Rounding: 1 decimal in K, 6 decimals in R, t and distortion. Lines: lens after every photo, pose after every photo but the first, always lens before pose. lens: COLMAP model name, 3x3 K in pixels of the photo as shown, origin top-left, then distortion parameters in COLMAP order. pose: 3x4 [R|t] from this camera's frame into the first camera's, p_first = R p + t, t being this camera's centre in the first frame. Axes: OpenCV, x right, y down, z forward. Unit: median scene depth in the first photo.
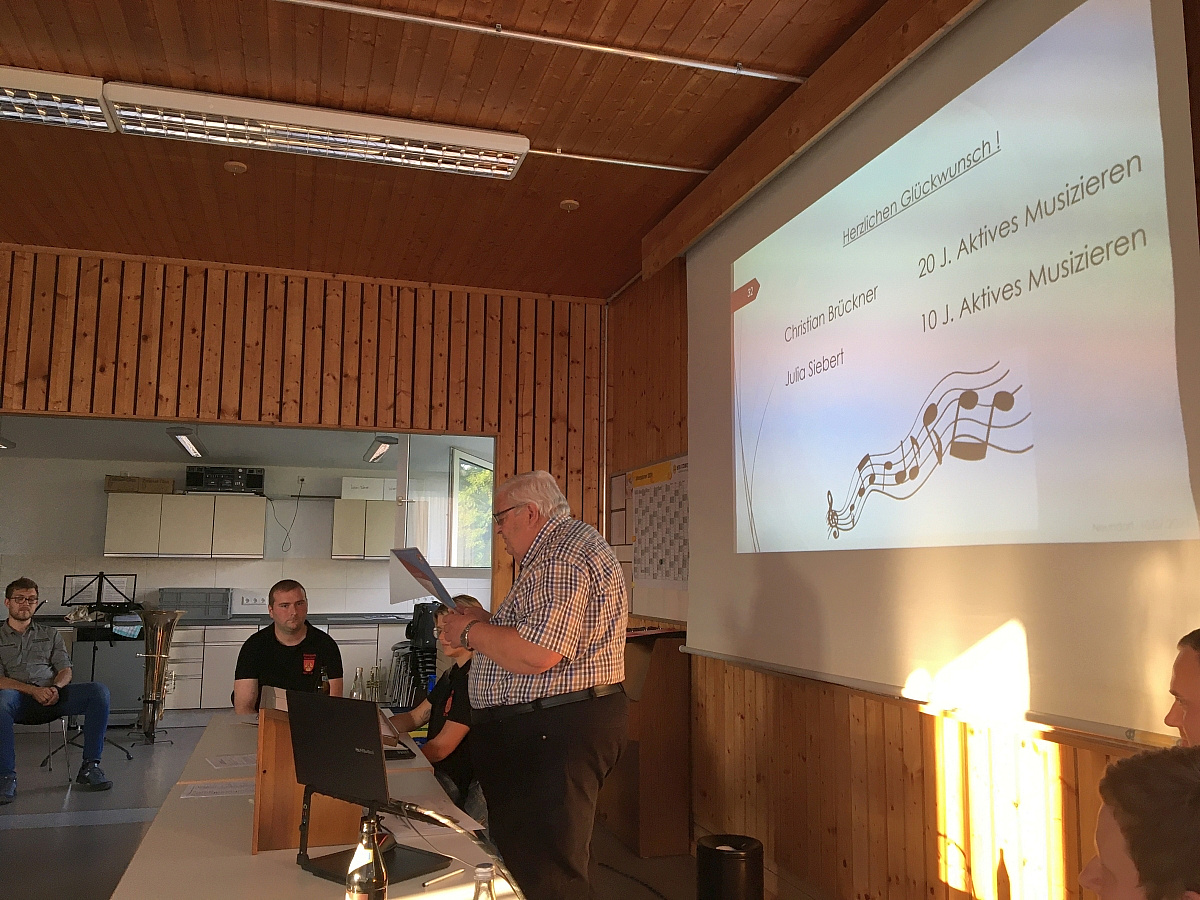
lens RADIAL K [[1004.6, 0, 610.5], [0, 1004.6, 444.3], [0, 0, 1]] dist [0.073244, -0.106222]
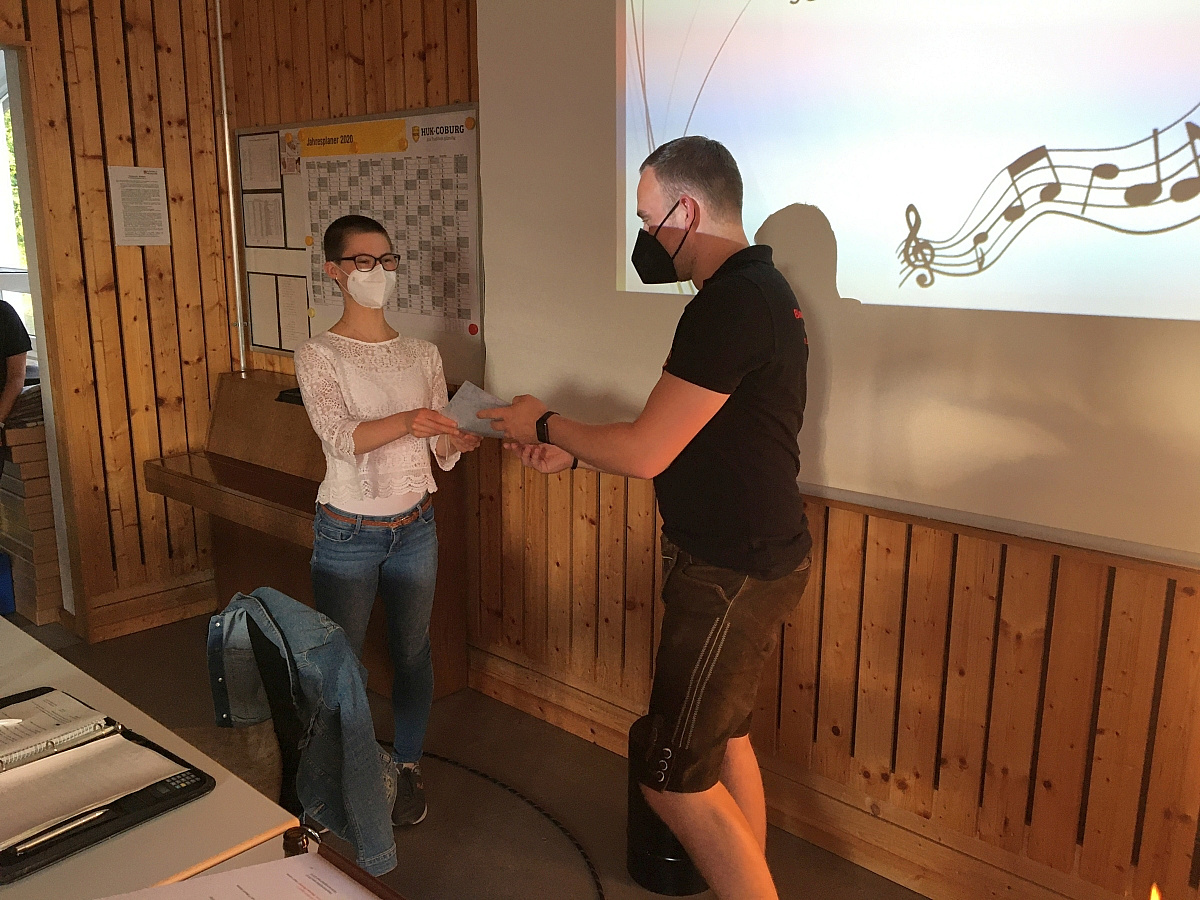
lens RADIAL K [[1004.6, 0, 604.1], [0, 1004.6, 447.0], [0, 0, 1]] dist [0.073244, -0.106222]
pose [[0.860000, -0.108643, 0.498594, -0.146827], [-0.063457, 0.946720, 0.315743, 0.002651], [-0.506333, -0.303178, 0.807286, 0.333931]]
